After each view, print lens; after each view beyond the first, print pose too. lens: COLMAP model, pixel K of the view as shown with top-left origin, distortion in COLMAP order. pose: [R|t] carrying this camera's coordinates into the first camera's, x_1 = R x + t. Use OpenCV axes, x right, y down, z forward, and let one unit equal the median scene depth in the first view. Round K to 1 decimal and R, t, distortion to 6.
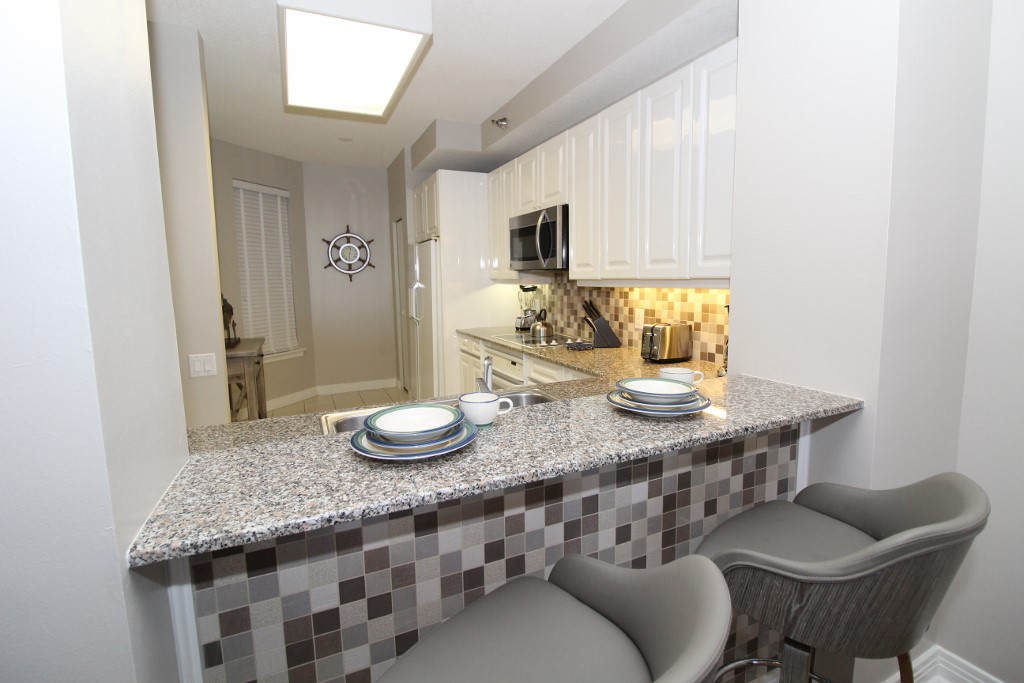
lens RADIAL K [[473.6, 0, 515.8], [0, 473.6, 329.1], [0, 0, 1]] dist [-0.002092, -0.011396]
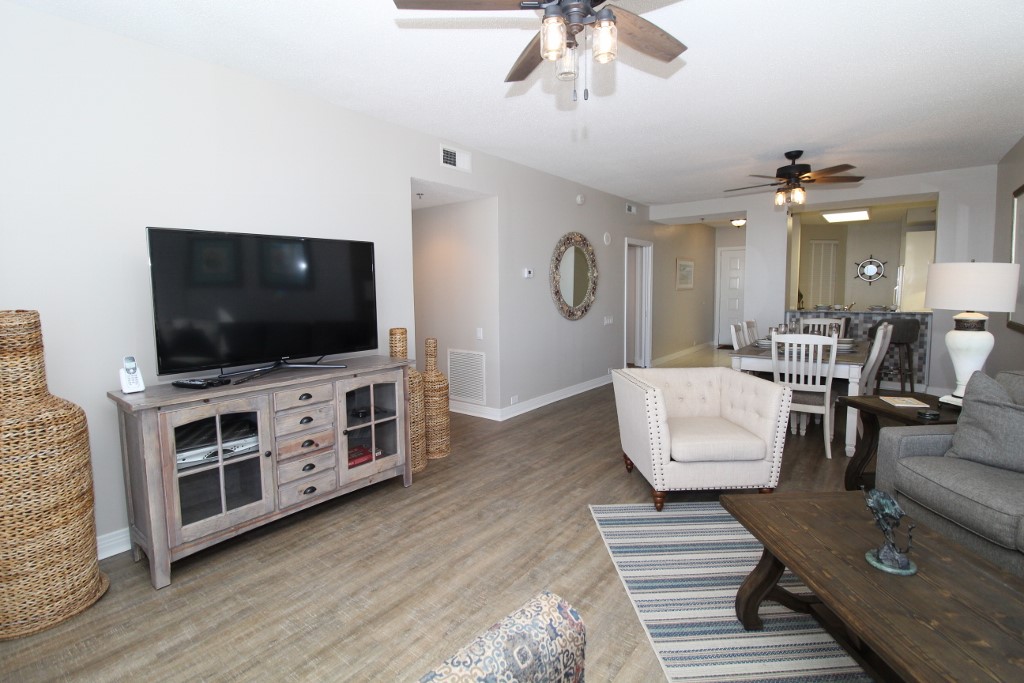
lens RADIAL K [[476.6, 0, 515.7], [0, 476.6, 330.6], [0, 0, 1]] dist [0.001334, -0.013090]
pose [[0.453162, 0.087583, -0.887115, 1.188565], [-0.091835, 0.994454, 0.051269, 0.184041], [0.886685, 0.058235, 0.458692, -1.838223]]
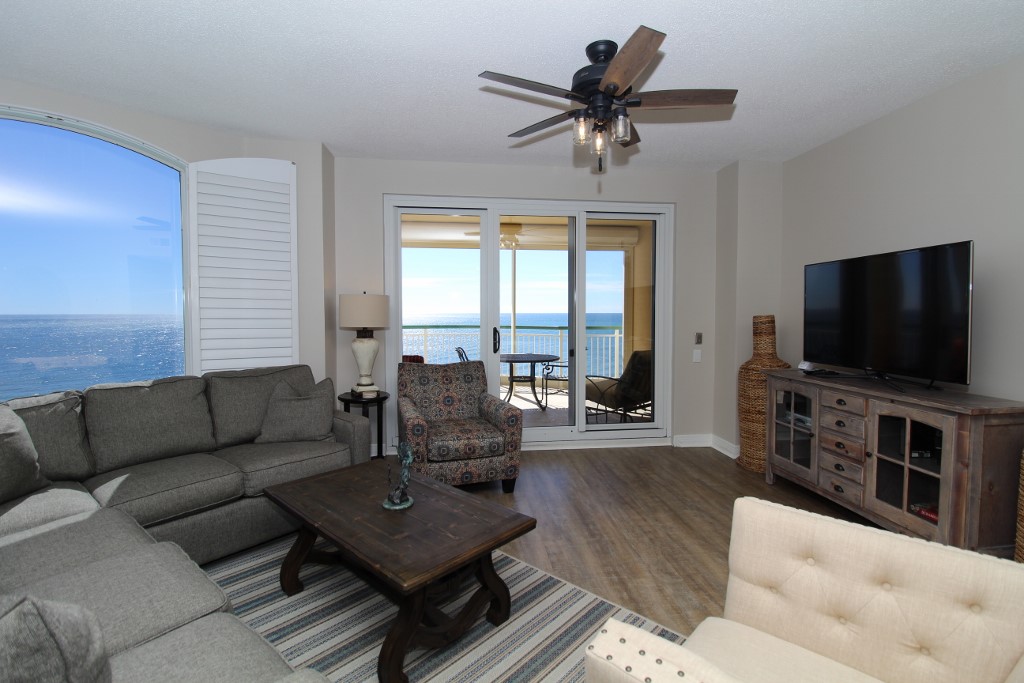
lens RADIAL K [[476.6, 0, 515.7], [0, 476.6, 330.6], [0, 0, 1]] dist [0.001334, -0.013090]
pose [[-0.950992, 0.002199, 0.309208, 0.594912], [0.047254, 0.989263, 0.138297, 0.082254], [-0.305584, 0.146131, -0.940885, -0.727021]]
